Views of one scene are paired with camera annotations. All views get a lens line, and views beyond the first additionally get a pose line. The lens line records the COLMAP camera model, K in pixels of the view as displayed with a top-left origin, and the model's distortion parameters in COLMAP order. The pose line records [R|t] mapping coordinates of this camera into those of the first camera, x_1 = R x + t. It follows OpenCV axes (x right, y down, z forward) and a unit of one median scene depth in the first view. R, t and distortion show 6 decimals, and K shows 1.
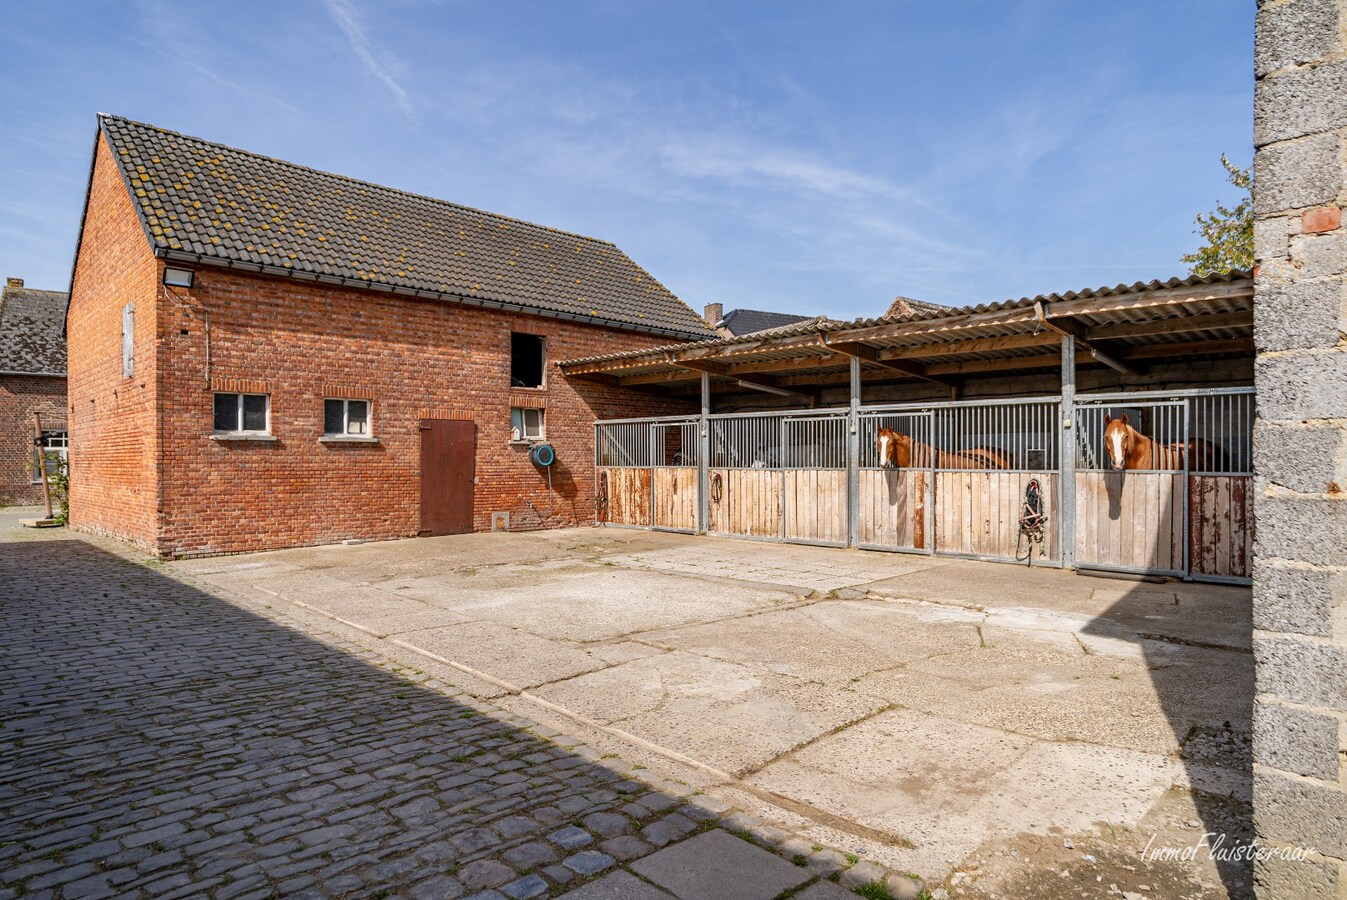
lens RADIAL K [[796.8, 0, 670.1], [0, 796.8, 455.8], [0, 0, 1]] dist [0.014301, 0.001661]
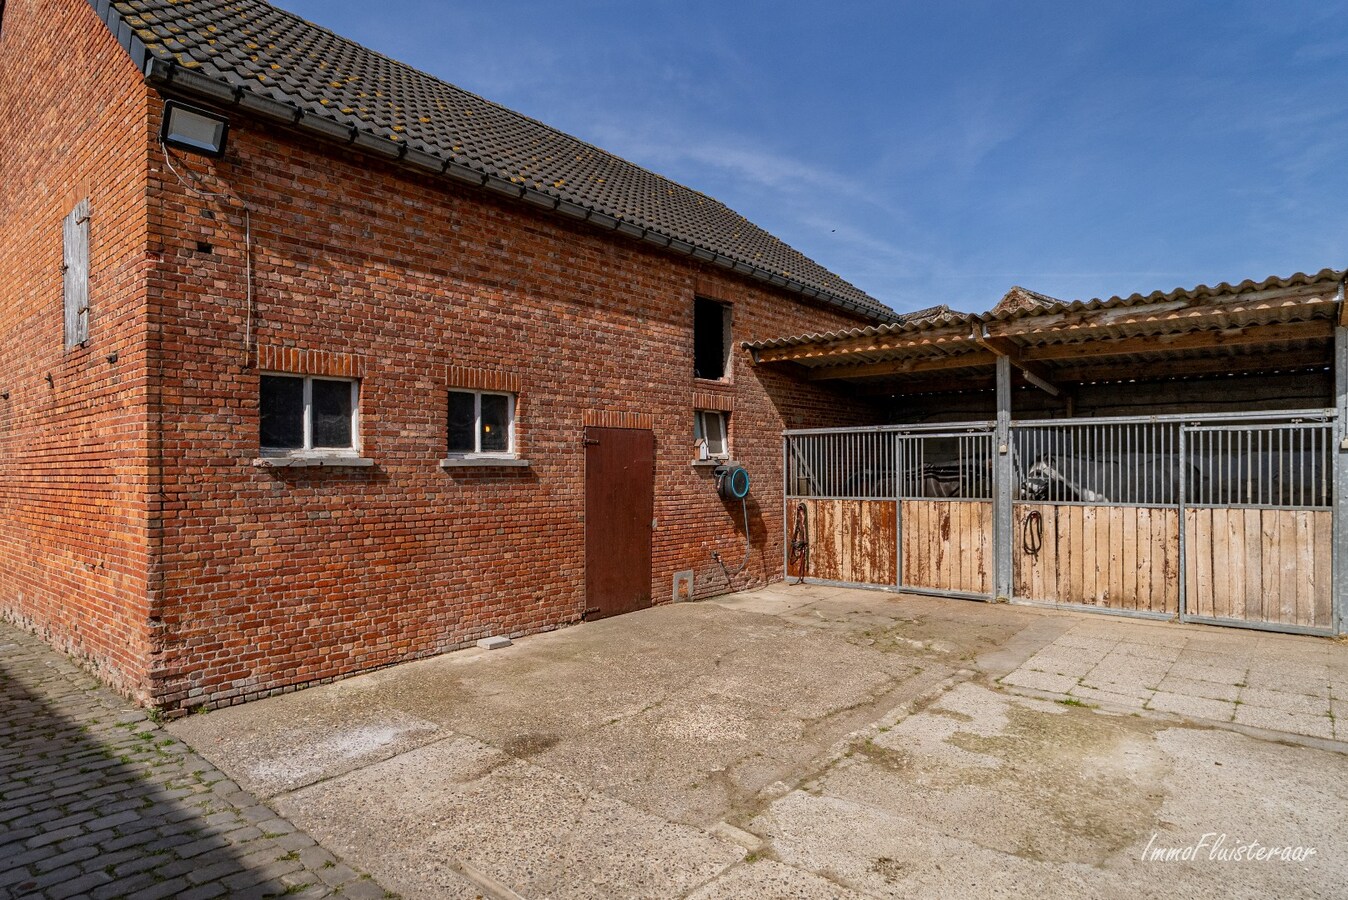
lens RADIAL K [[765.0, 0, 686.0], [0, 765.0, 466.6], [0, 0, 1]] dist [-0.011778, 0.007007]
pose [[0.994470, -0.004459, 0.104927, -0.316397], [0.004256, 0.999989, 0.002160, -0.017897], [-0.104935, -0.001701, 0.994478, 0.441269]]
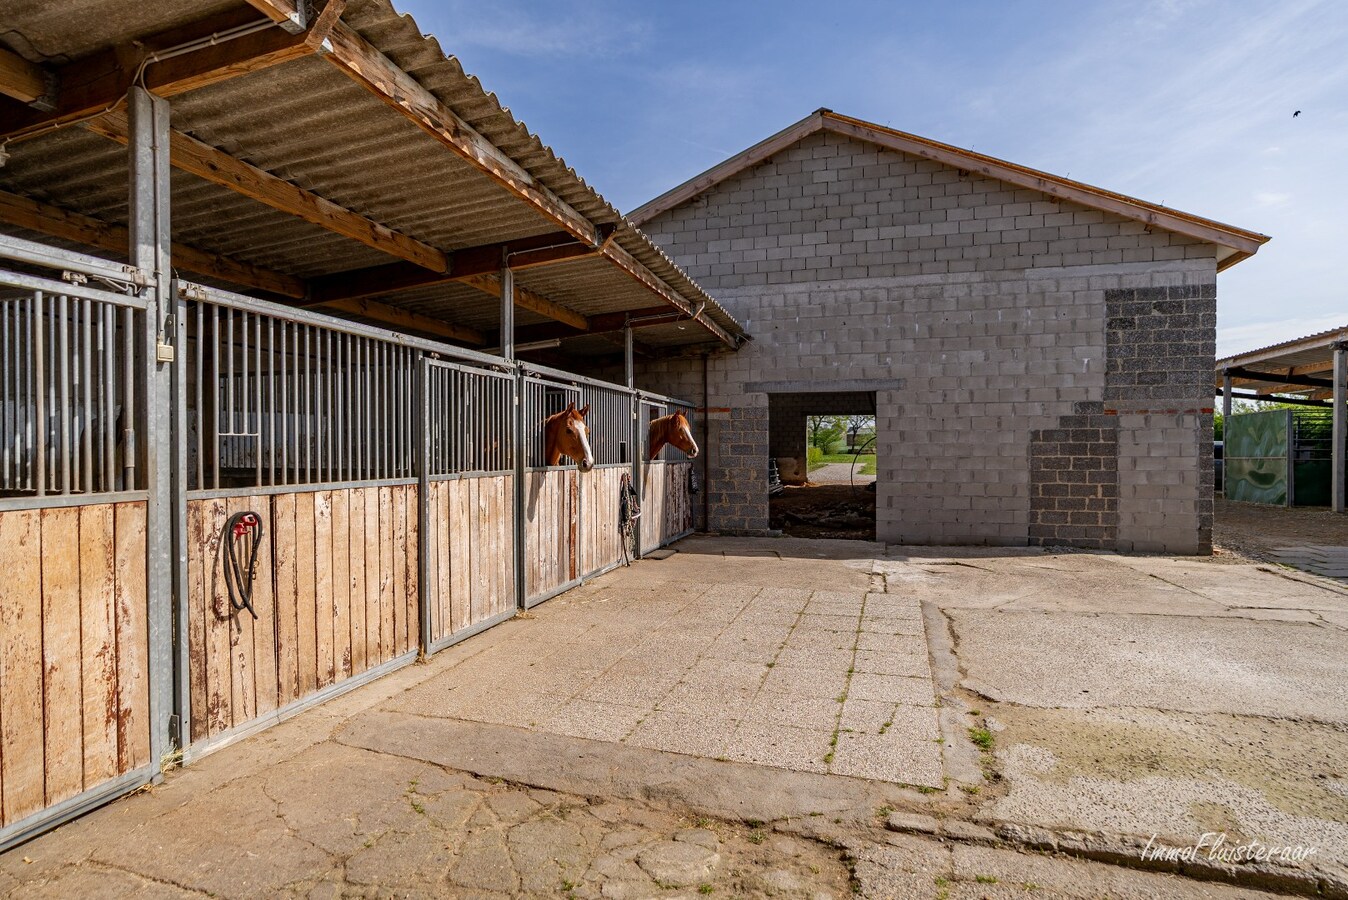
lens RADIAL K [[706.2, 0, 677.3], [0, 706.2, 459.6], [0, 0, 1]] dist [-0.007708, -0.000102]
pose [[-0.488702, -0.014720, 0.872327, -0.242216], [-0.003931, 0.999885, 0.014670, 0.000411], [-0.872442, 0.003741, -0.488703, 1.072950]]
